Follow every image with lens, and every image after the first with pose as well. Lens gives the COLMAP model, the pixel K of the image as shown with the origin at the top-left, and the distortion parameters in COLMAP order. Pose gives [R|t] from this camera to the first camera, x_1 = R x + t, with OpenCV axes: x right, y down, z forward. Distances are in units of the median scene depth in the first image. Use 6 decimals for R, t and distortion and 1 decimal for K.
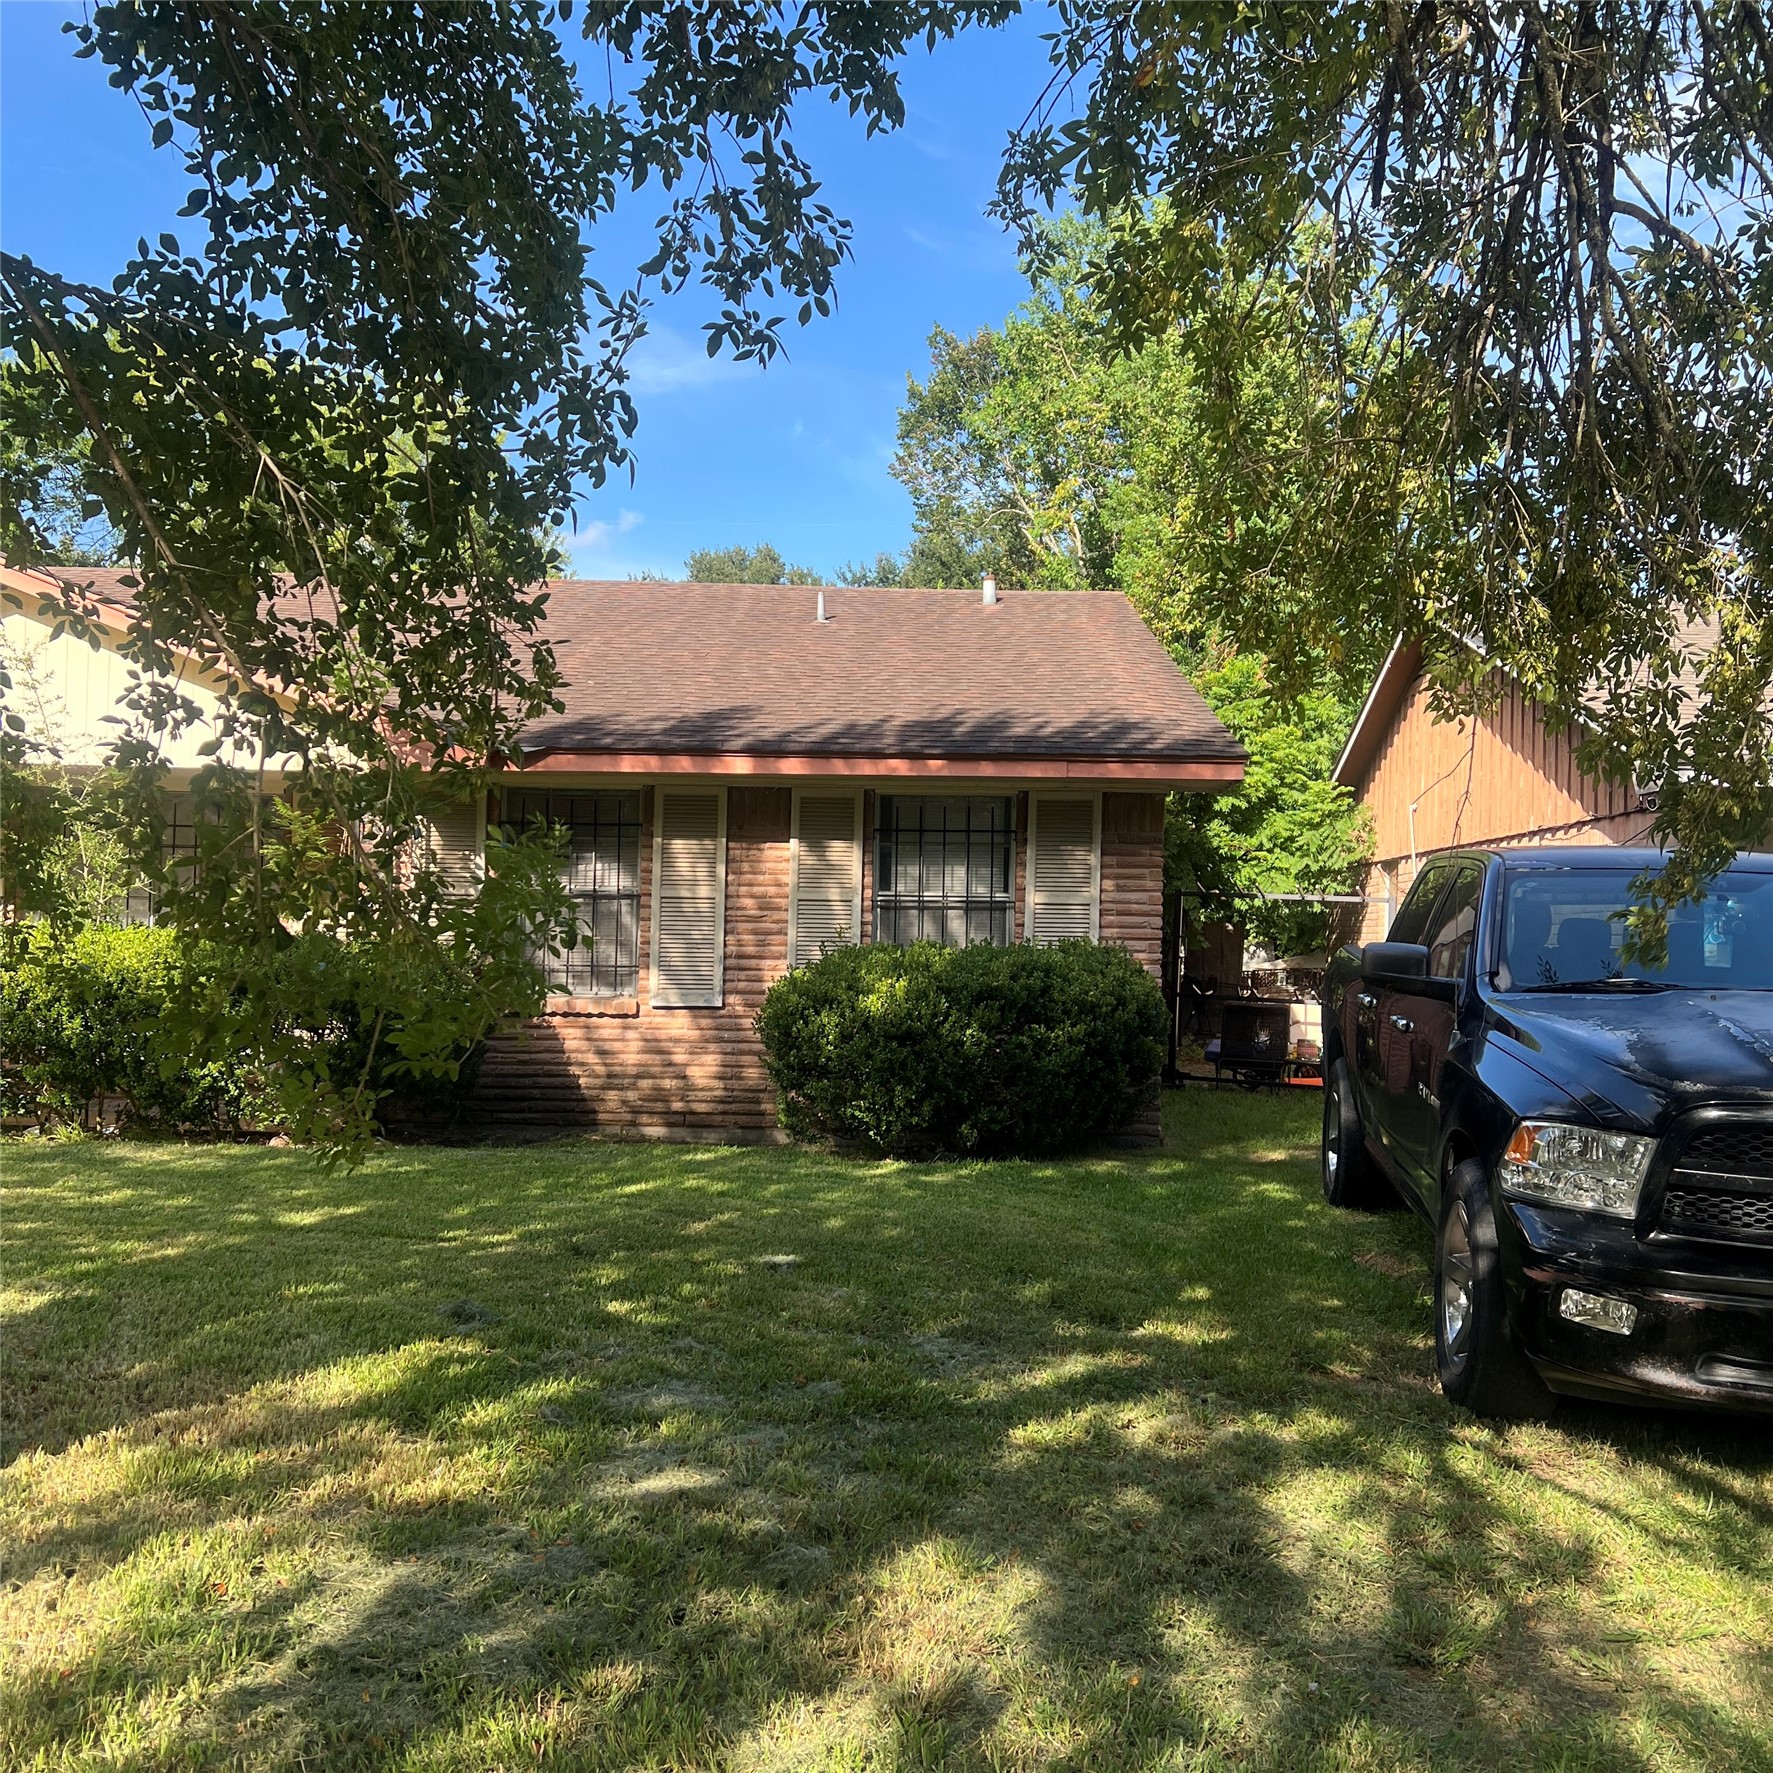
lens RADIAL K [[1725.8, 0, 877.4], [0, 1725.8, 878.6], [0, 0, 1]] dist [0.120532, -0.229924]
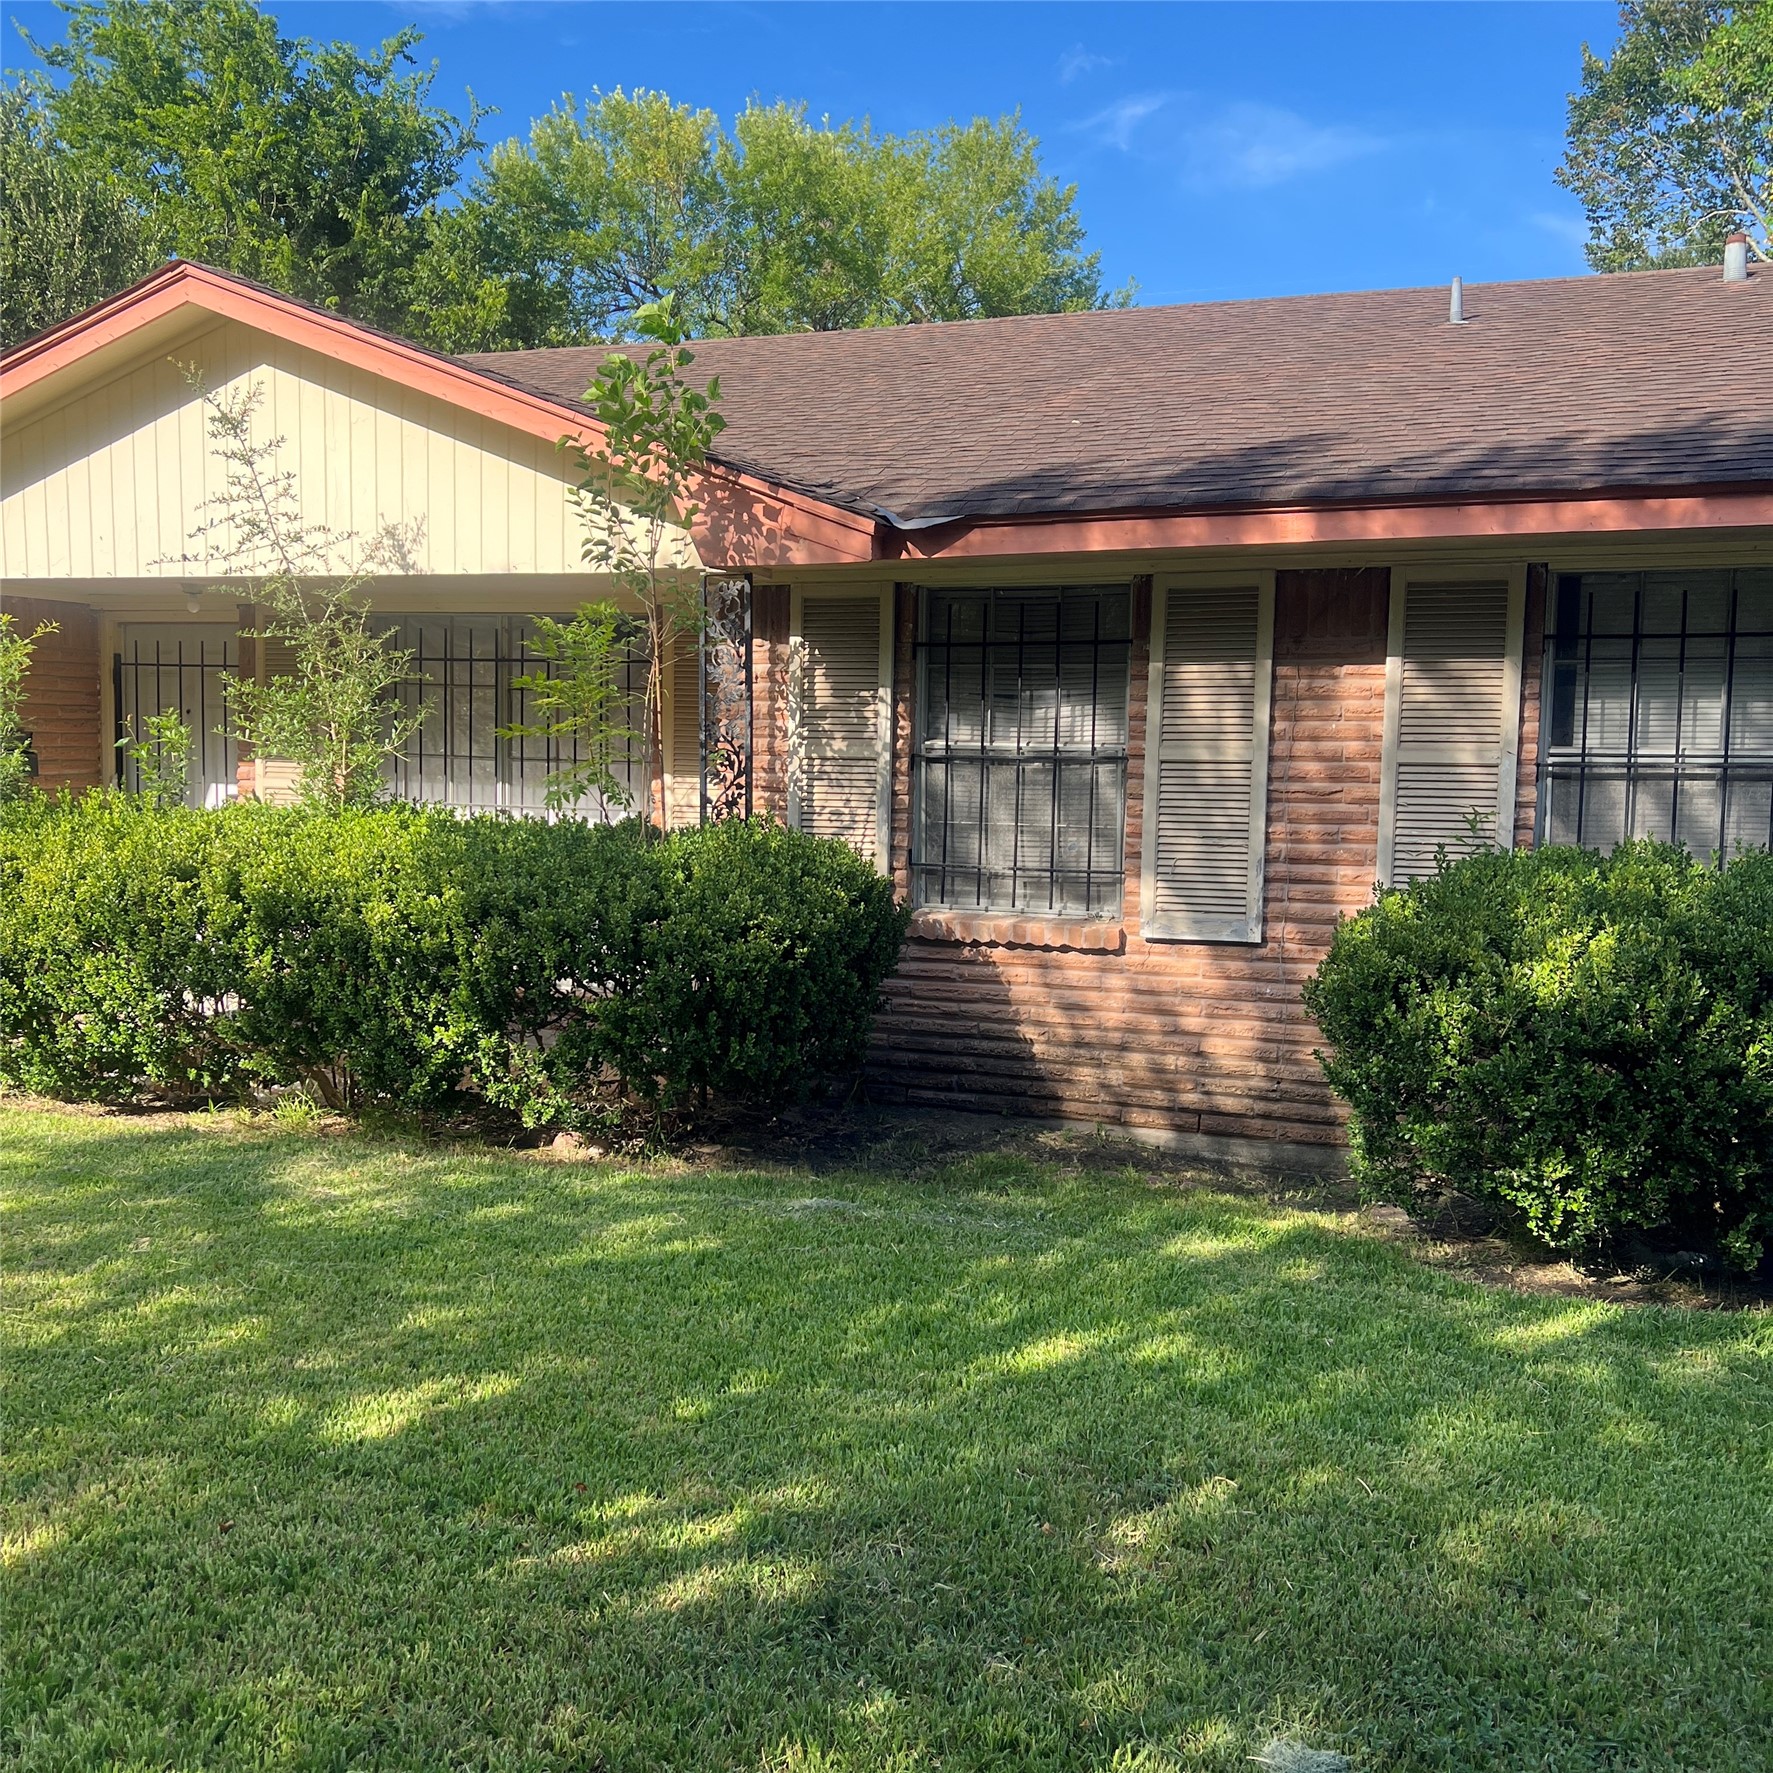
lens RADIAL K [[1725.8, 0, 877.4], [0, 1725.8, 878.6], [0, 0, 1]] dist [0.120532, -0.229924]
pose [[0.939093, 0.020764, -0.343036, -0.008985], [0.013935, 0.995051, 0.098379, -0.009105], [0.343381, -0.097167, 0.934156, 0.391316]]
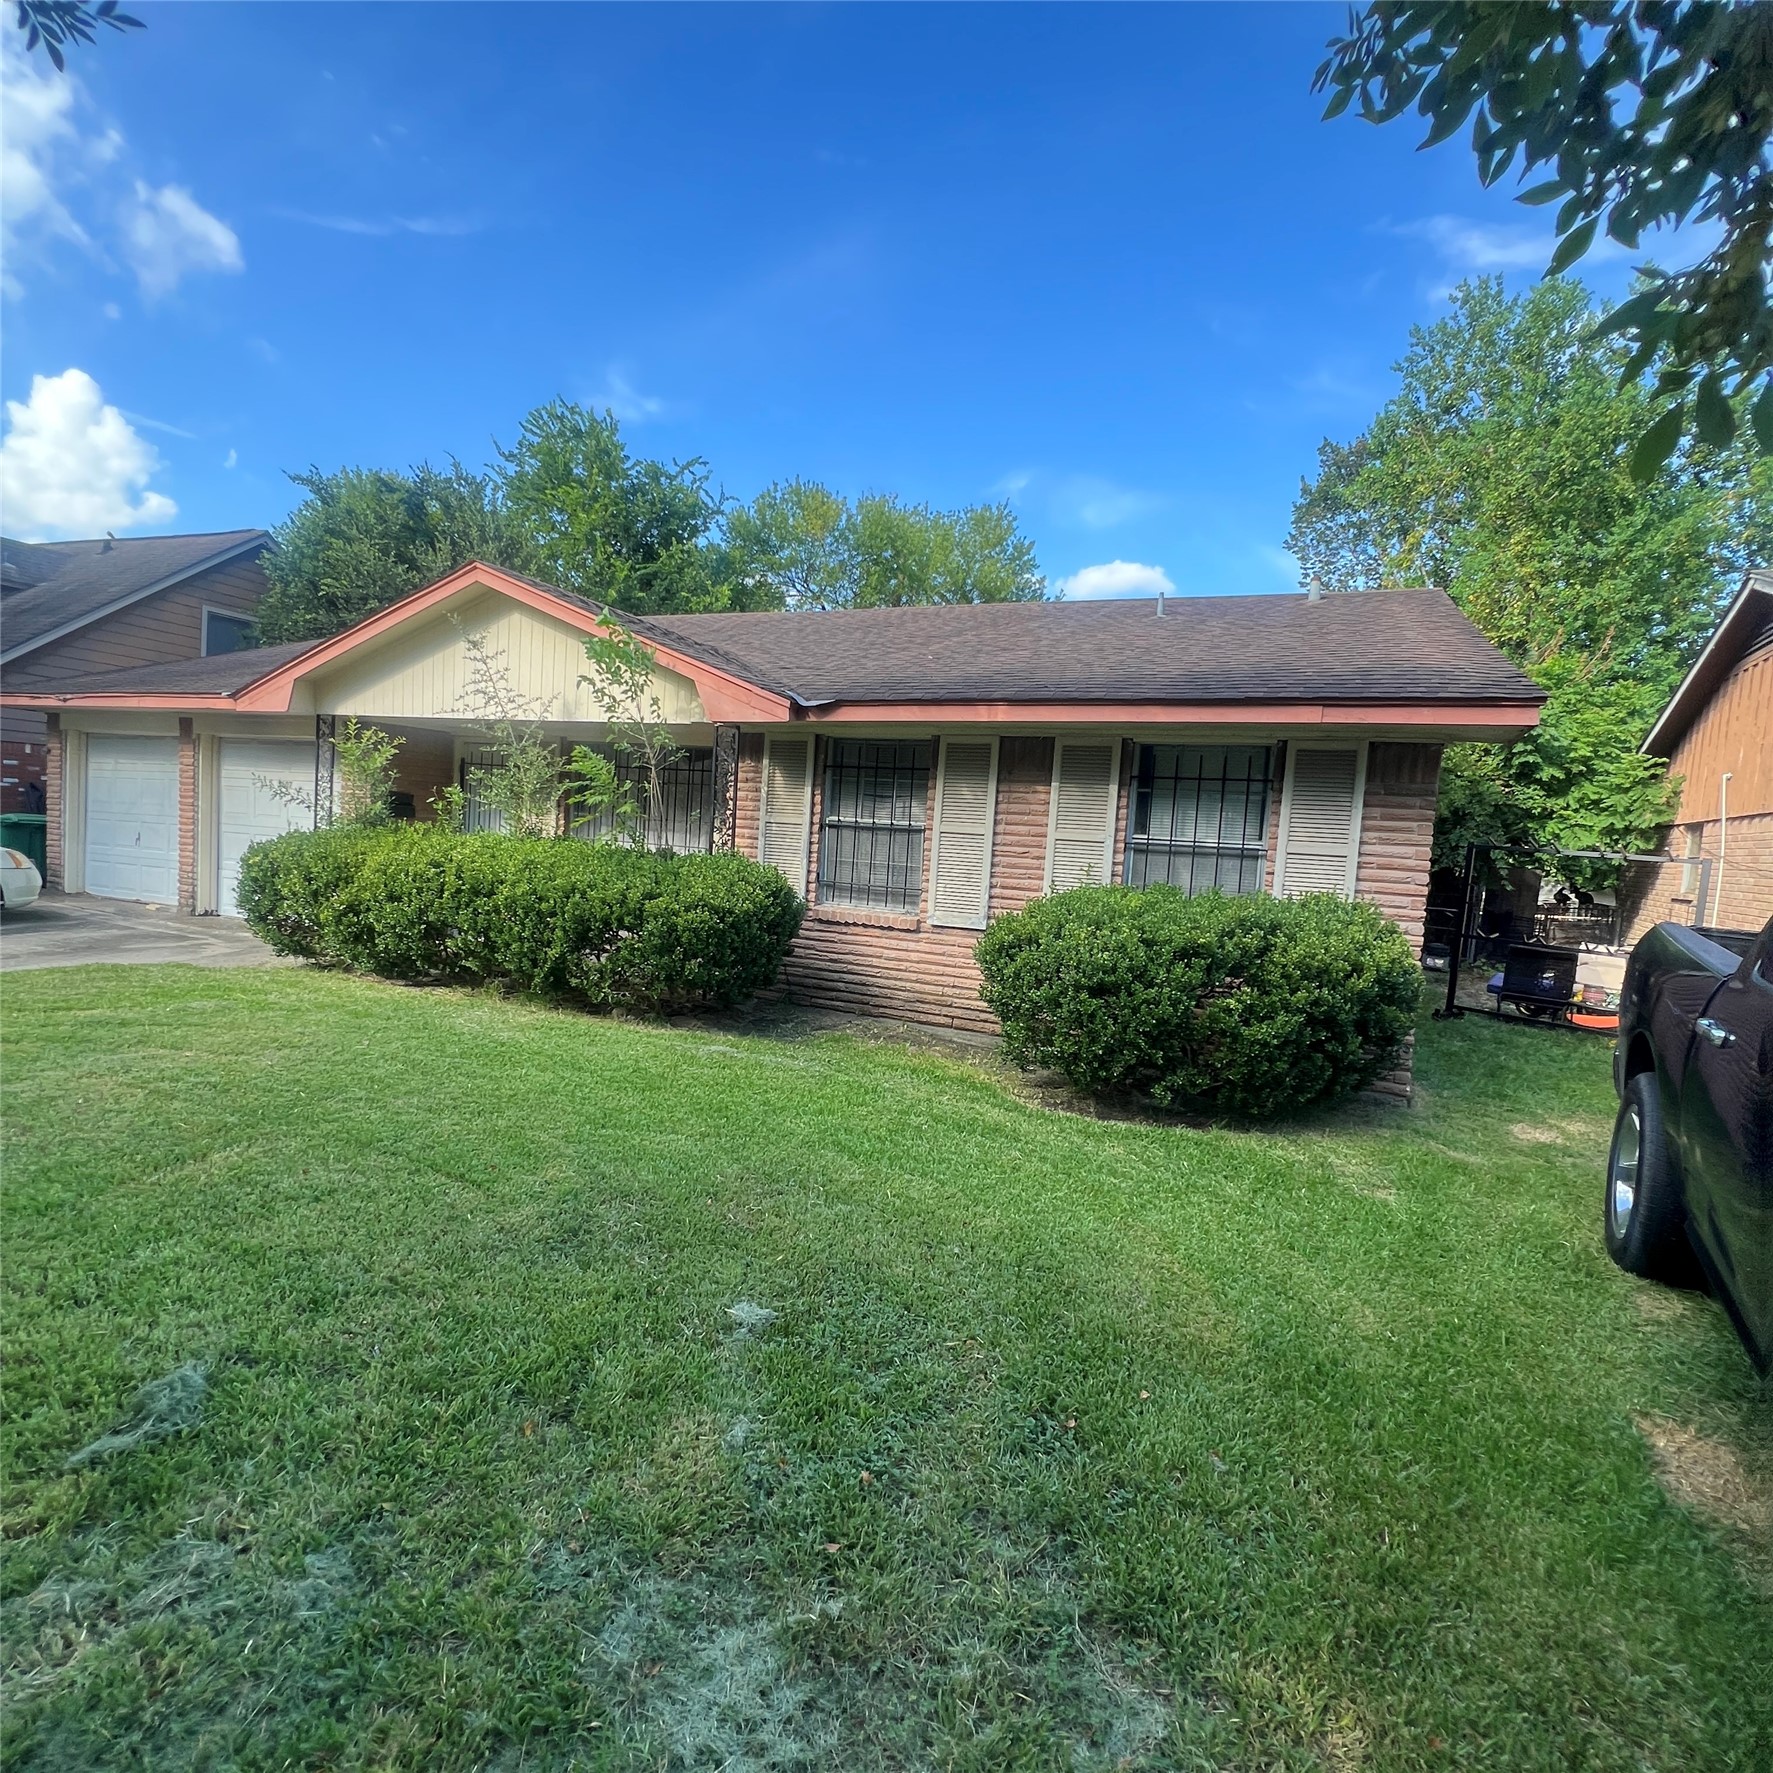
lens RADIAL K [[929.2, 0, 897.1], [0, 929.2, 867.7], [0, 0, 1]] dist [0.002043, 0.001125]
pose [[0.917094, 0.053906, -0.395010, 0.096061], [-0.031982, 0.997571, 0.061885, -0.002912], [0.397387, -0.044121, 0.916590, 0.411895]]
